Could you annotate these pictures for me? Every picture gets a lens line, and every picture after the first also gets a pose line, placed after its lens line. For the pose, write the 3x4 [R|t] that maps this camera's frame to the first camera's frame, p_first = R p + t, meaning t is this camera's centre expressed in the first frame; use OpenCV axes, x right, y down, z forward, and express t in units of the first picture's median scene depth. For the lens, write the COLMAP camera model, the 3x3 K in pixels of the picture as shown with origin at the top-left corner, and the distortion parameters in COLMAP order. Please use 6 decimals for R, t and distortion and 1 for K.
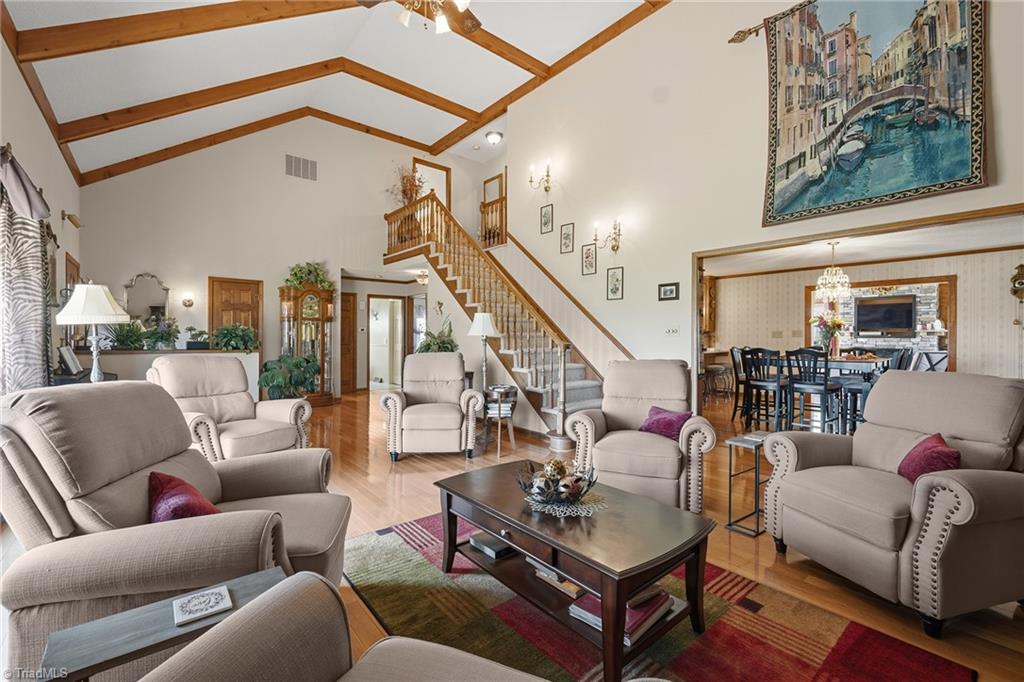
lens RADIAL K [[440.3, 0, 510.7], [0, 440.3, 337.5], [0, 0, 1]] dist [-0.002889, -0.000708]
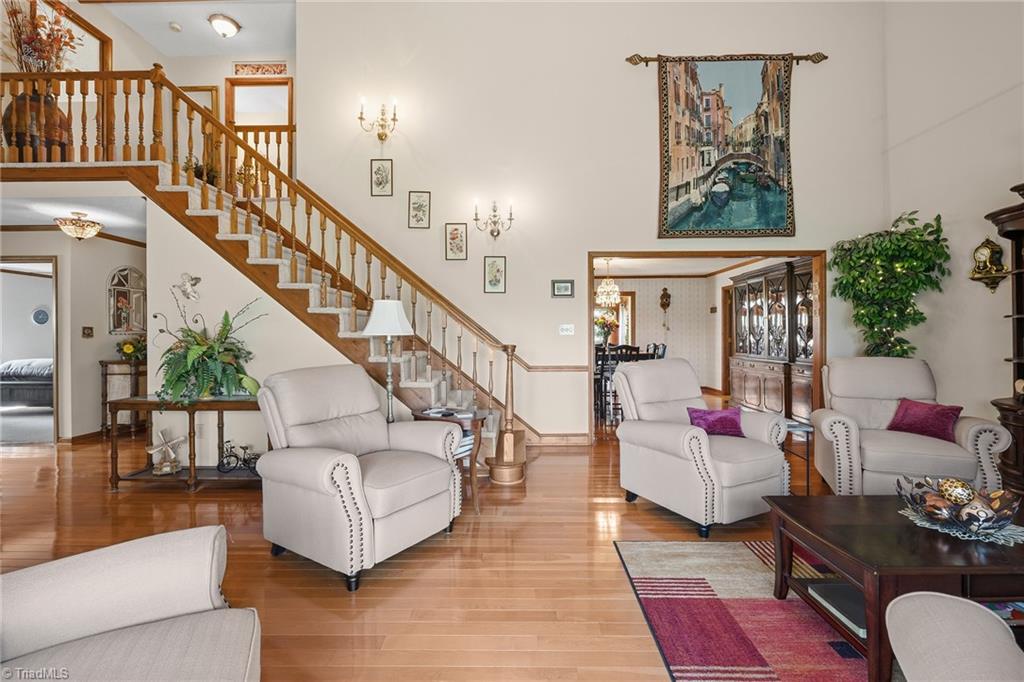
lens RADIAL K [[440.3, 0, 510.7], [0, 440.3, 337.5], [0, 0, 1]] dist [-0.002889, -0.000708]
pose [[0.640727, -0.012766, 0.767663, -0.581545], [0.009581, 0.999917, 0.008631, -0.008037], [-0.767709, 0.001825, 0.640796, 0.599892]]
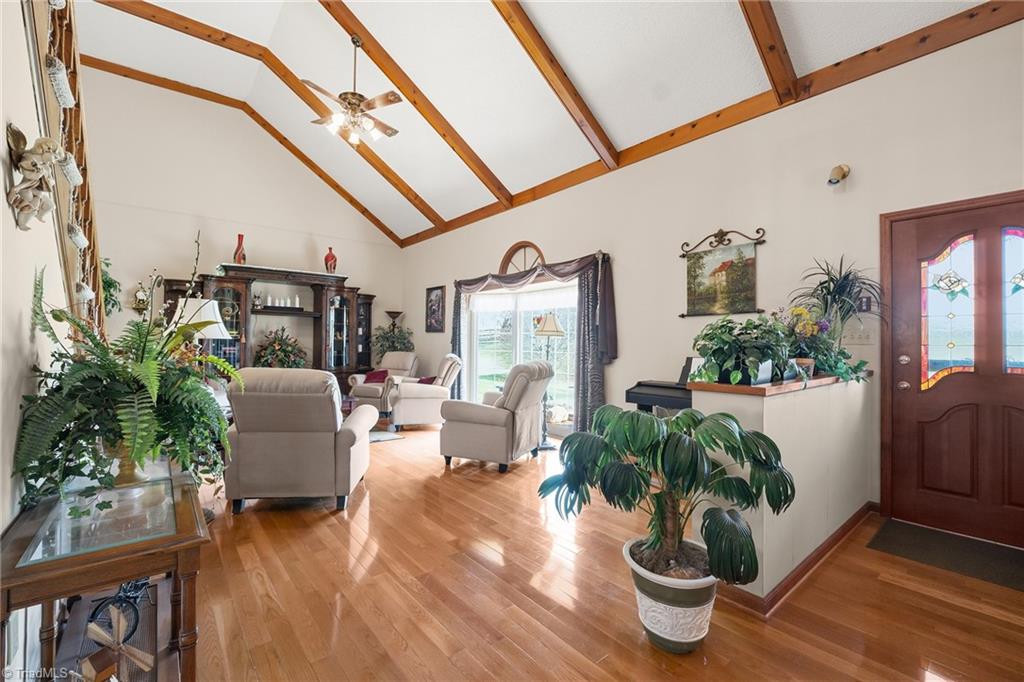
lens RADIAL K [[440.3, 0, 510.7], [0, 440.3, 337.5], [0, 0, 1]] dist [-0.002889, -0.000708]
pose [[-0.999873, -0.012844, 0.009416, -0.625961], [-0.012960, 0.999840, -0.012341, -0.006620], [-0.009256, -0.012461, -0.999880, 2.065862]]
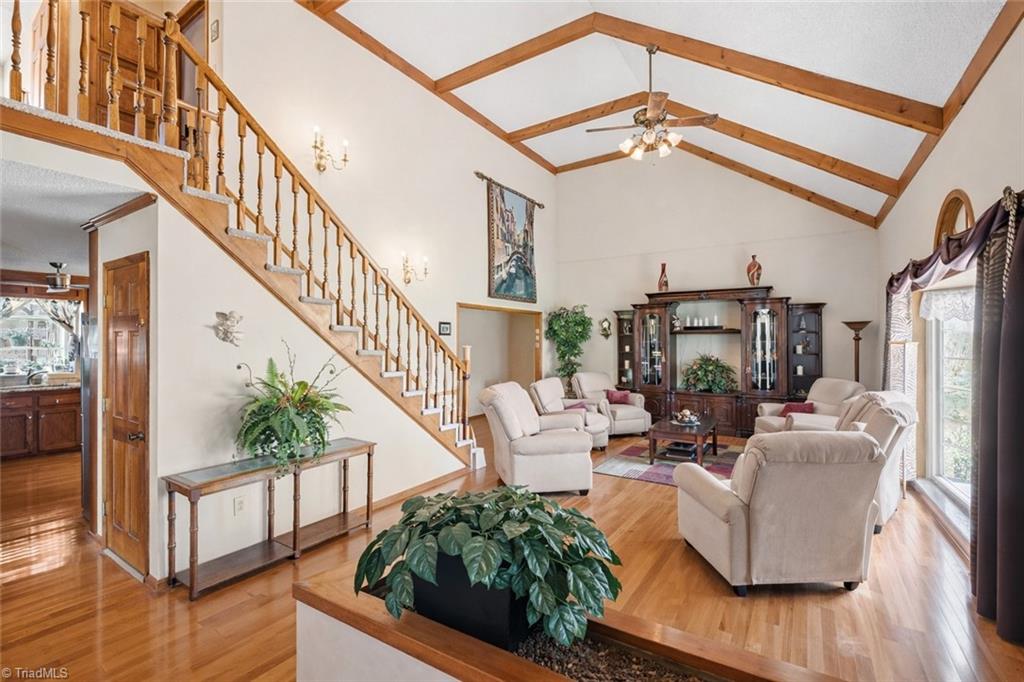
lens RADIAL K [[441.3, 0, 514.8], [0, 441.3, 342.5], [0, 0, 1]] dist [0.001076, 0.000437]
pose [[-0.304134, -0.006960, 0.952604, -1.176069], [0.000843, 0.999971, 0.007575, -0.093366], [-0.952629, 0.003107, -0.304119, 1.526616]]
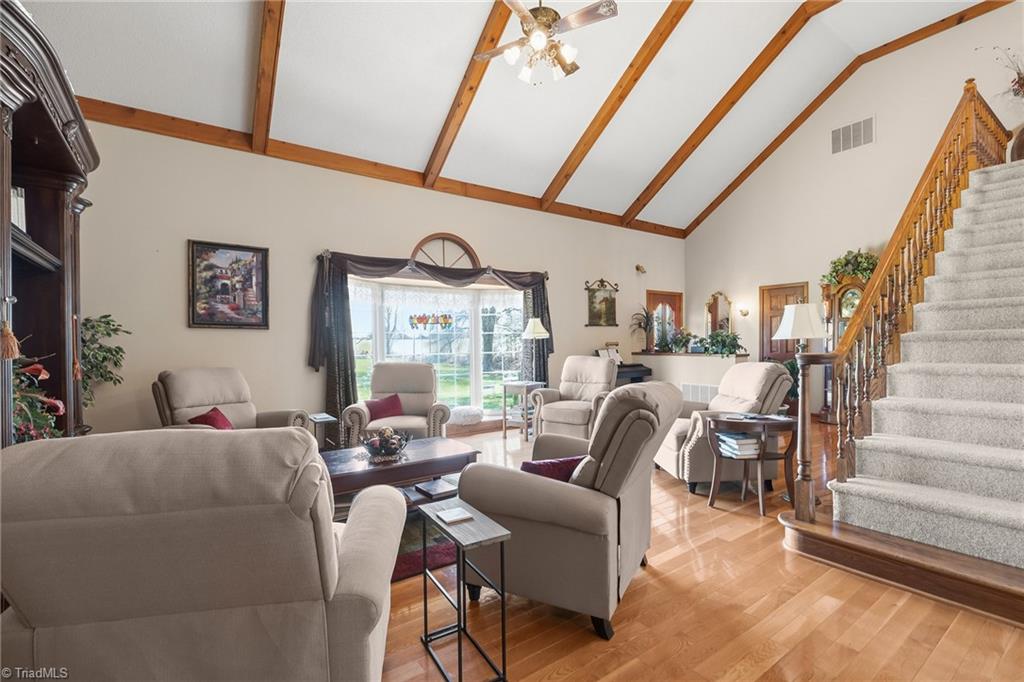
lens RADIAL K [[462.6, 0, 512.0], [0, 462.6, 341.0], [0, 0, 1]] dist [0.000278, 0.000019]
pose [[-0.066208, -0.010105, -0.997755, 0.833361], [0.013023, 0.999855, -0.010990, 0.000384], [0.997721, -0.013721, -0.066067, 0.804829]]
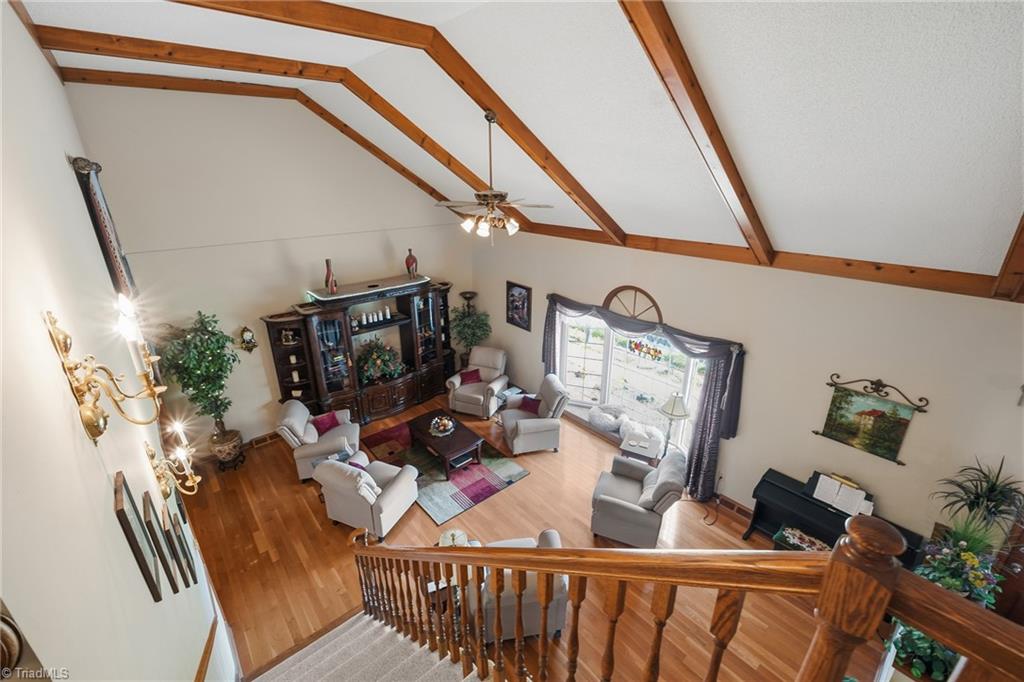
lens RADIAL K [[429.3, 0, 513.3], [0, 429.3, 332.9], [0, 0, 1]] dist [-0.007290, -0.000245]
pose [[-0.999710, 0.008694, -0.022463, -0.185855], [0.000222, 0.935867, 0.352353, -0.745130], [0.024086, 0.352246, -0.935597, 1.958914]]
